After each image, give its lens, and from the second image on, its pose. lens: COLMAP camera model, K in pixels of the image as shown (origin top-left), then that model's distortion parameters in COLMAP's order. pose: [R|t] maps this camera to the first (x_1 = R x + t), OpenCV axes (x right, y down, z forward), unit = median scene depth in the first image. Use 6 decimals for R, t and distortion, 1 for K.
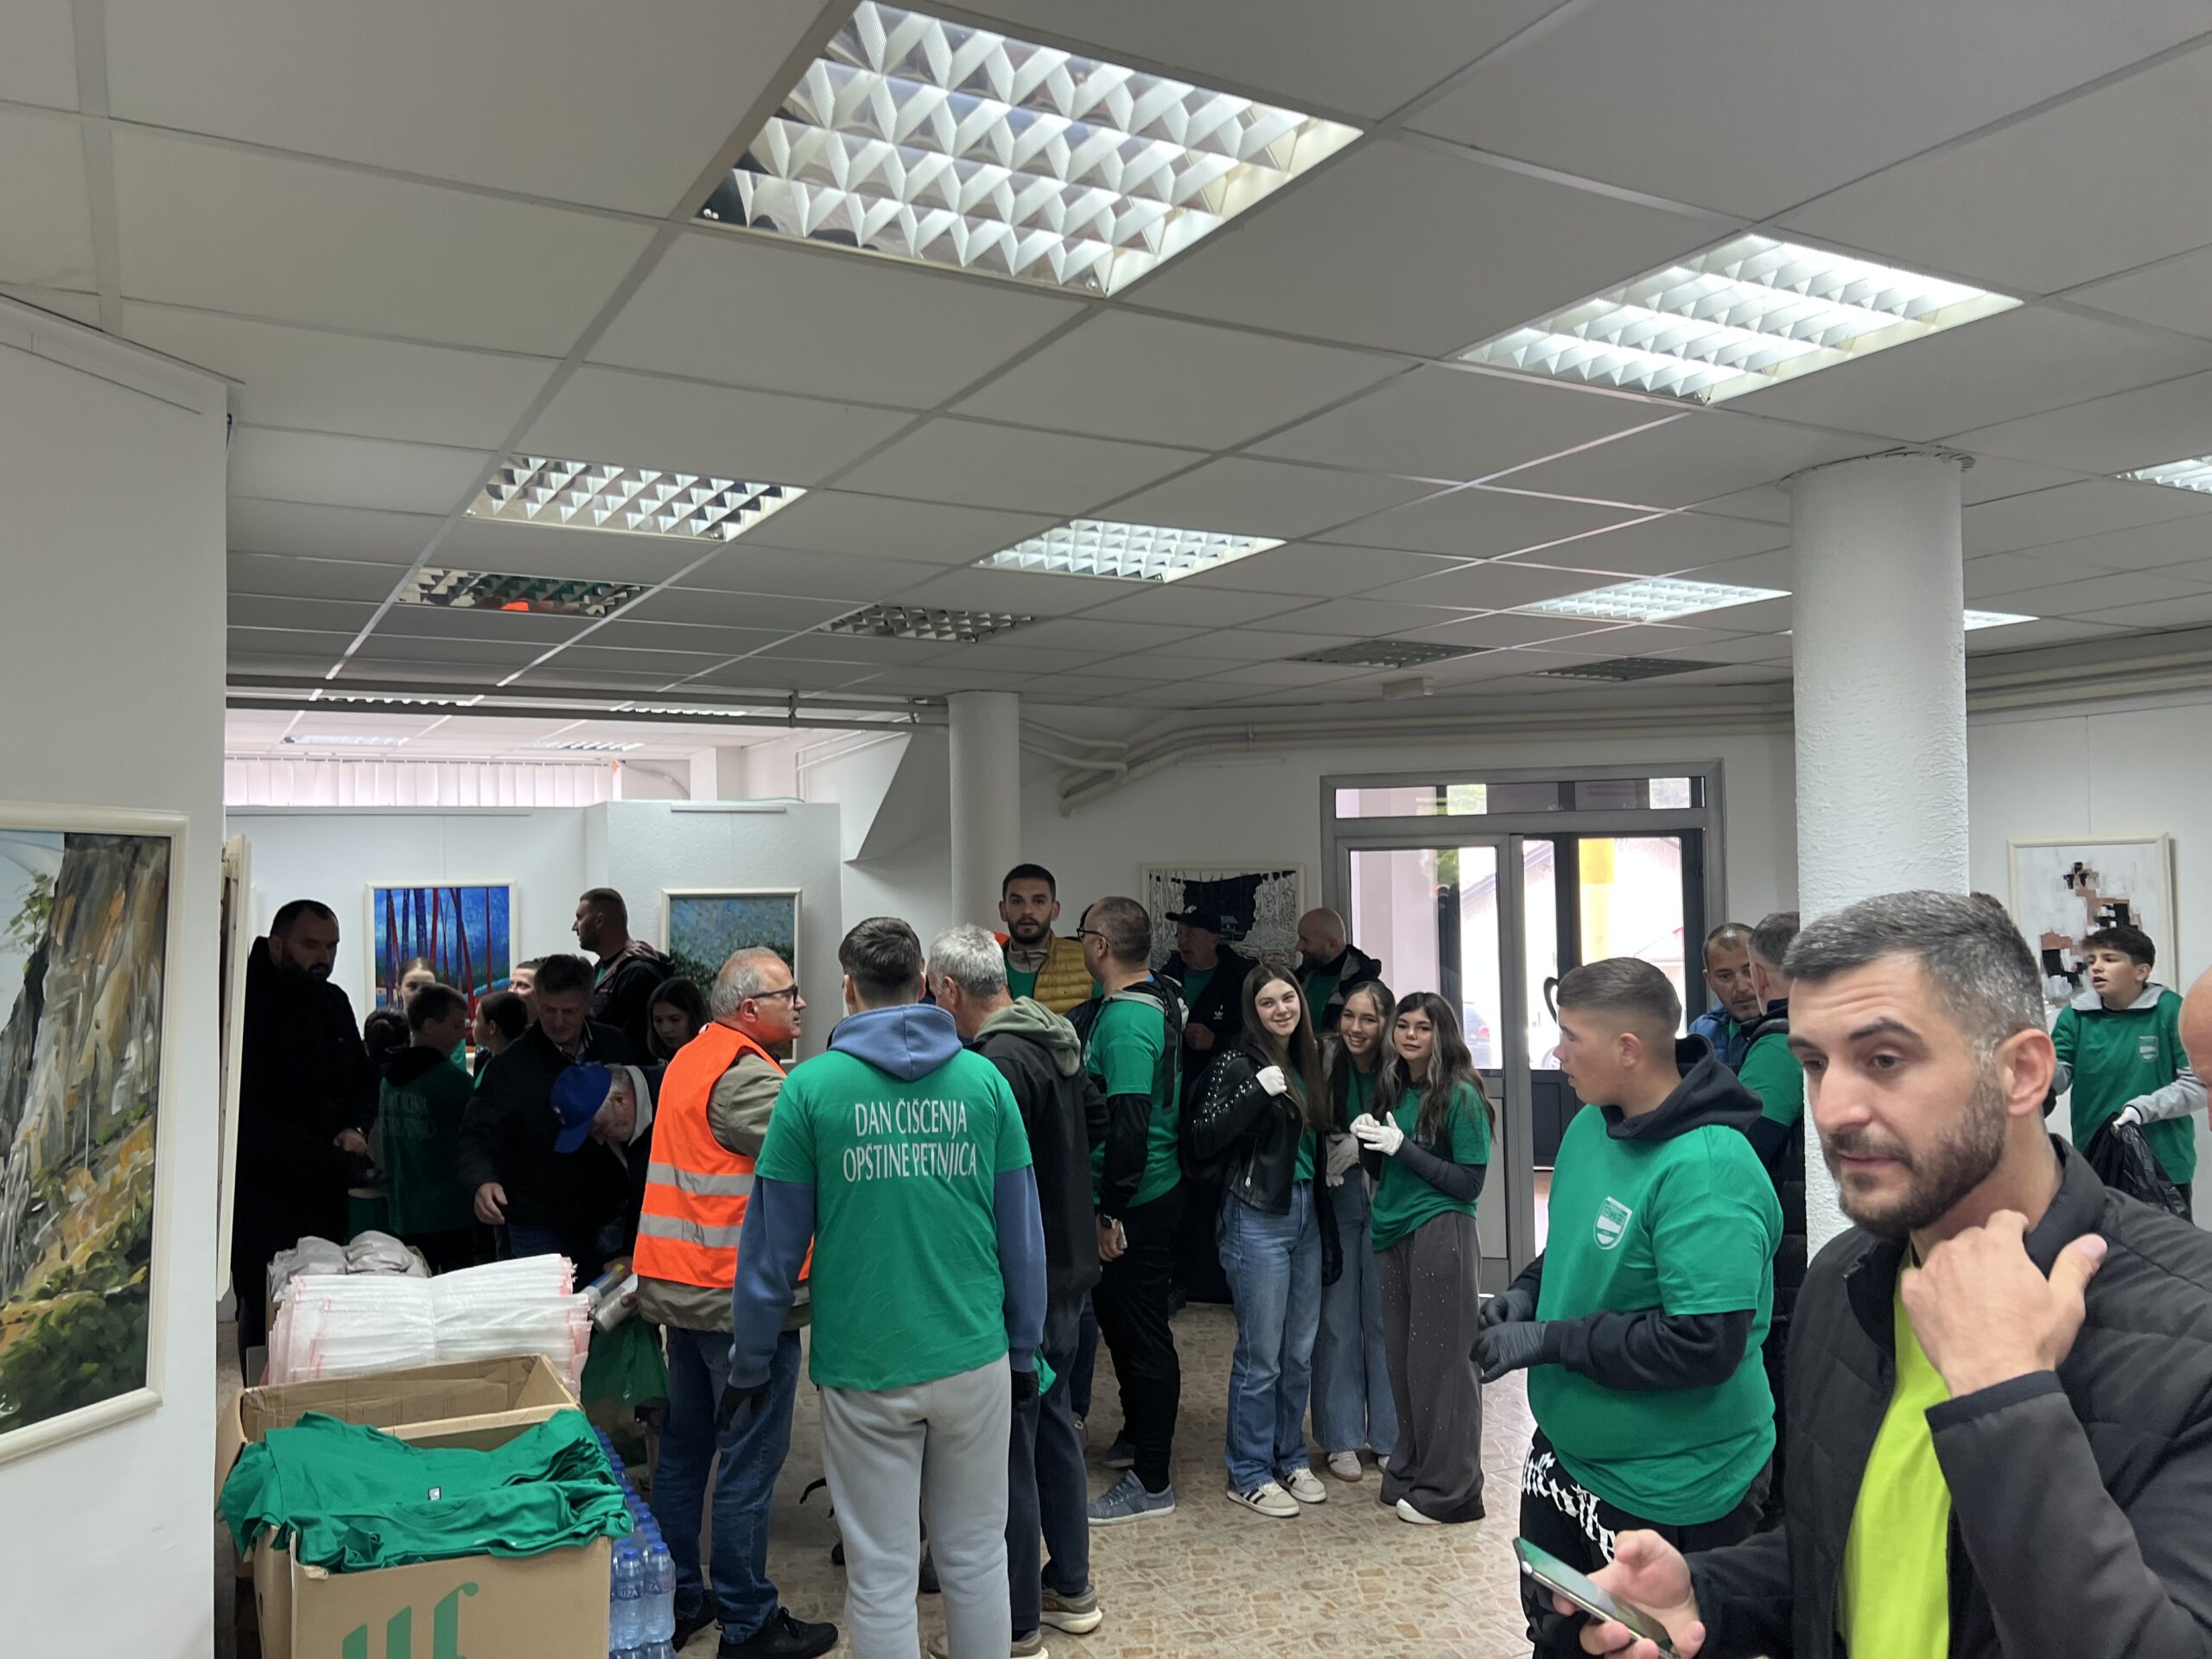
lens RADIAL K [[1621.5, 0, 1106.0], [0, 1621.5, 829.5], [0, 0, 1]] dist [0.086394, -0.148619]
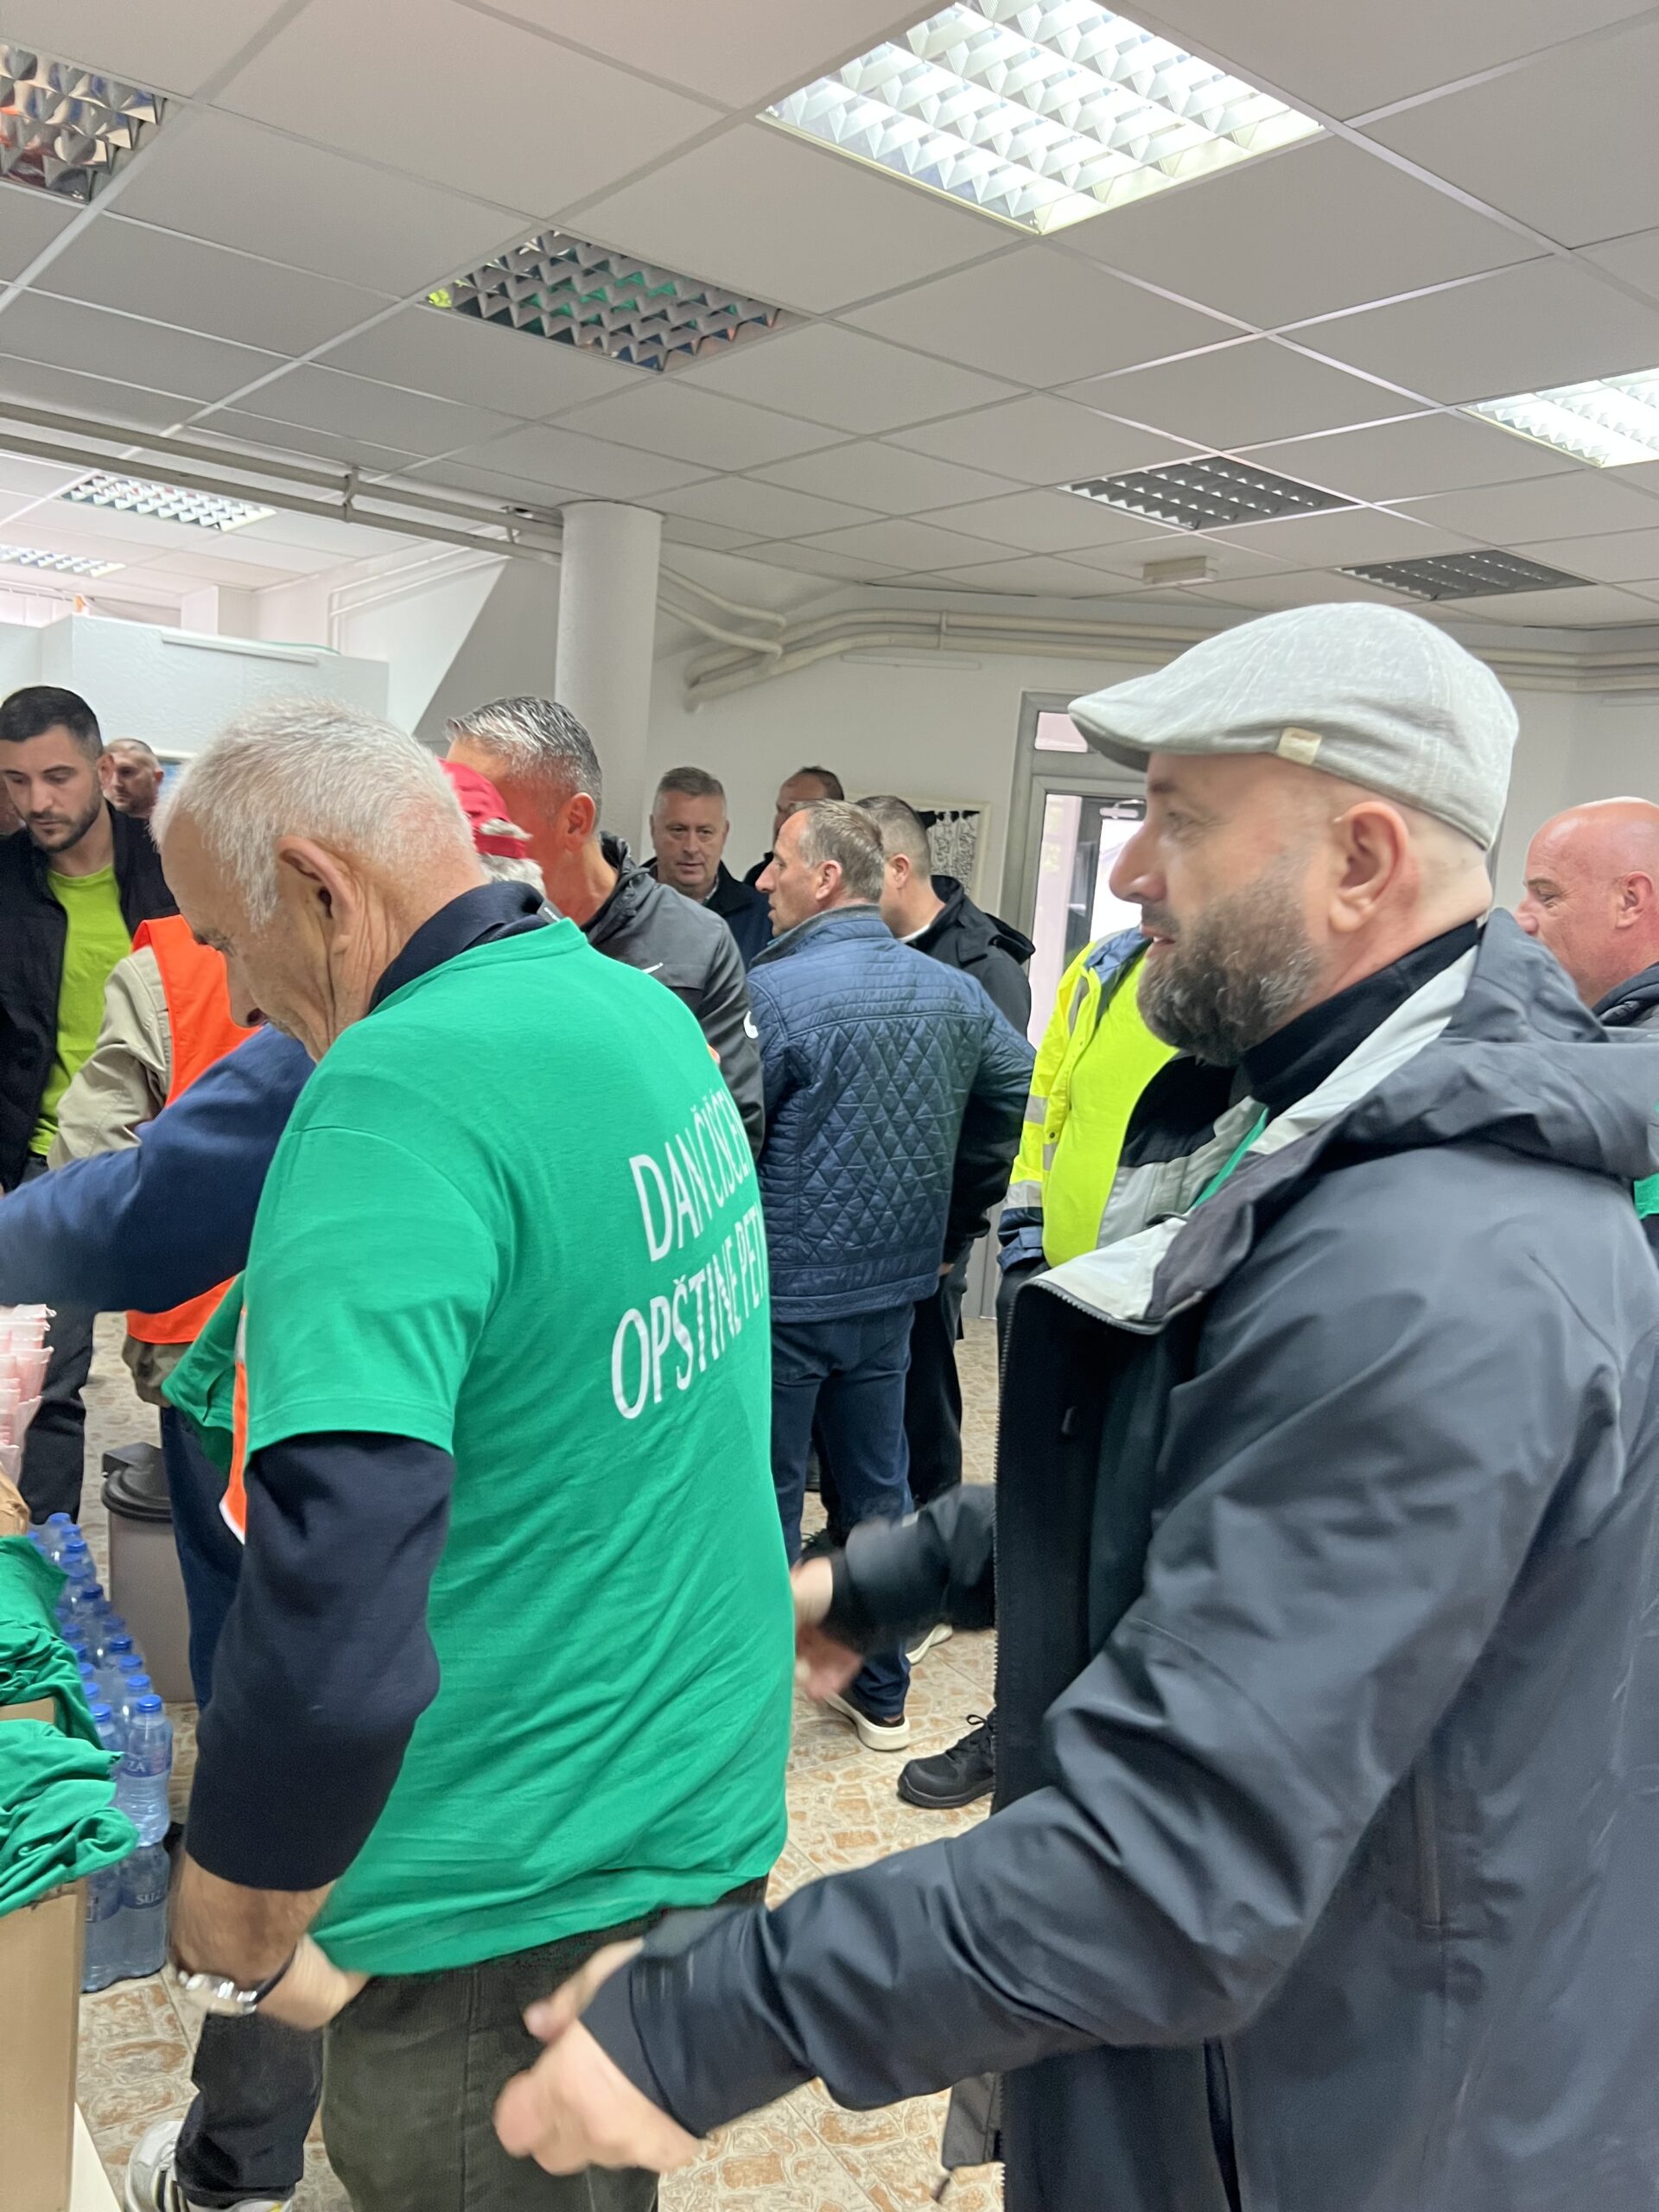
lens RADIAL K [[1610.3, 0, 760.0], [0, 1610.3, 1105.4], [0, 0, 1]] dist [0.032575, -0.037376]
pose [[0.989012, 0.079012, 0.124948, -0.075194], [-0.097904, 0.983346, 0.153119, 0.056527], [-0.110769, -0.163670, 0.980277, 0.226388]]
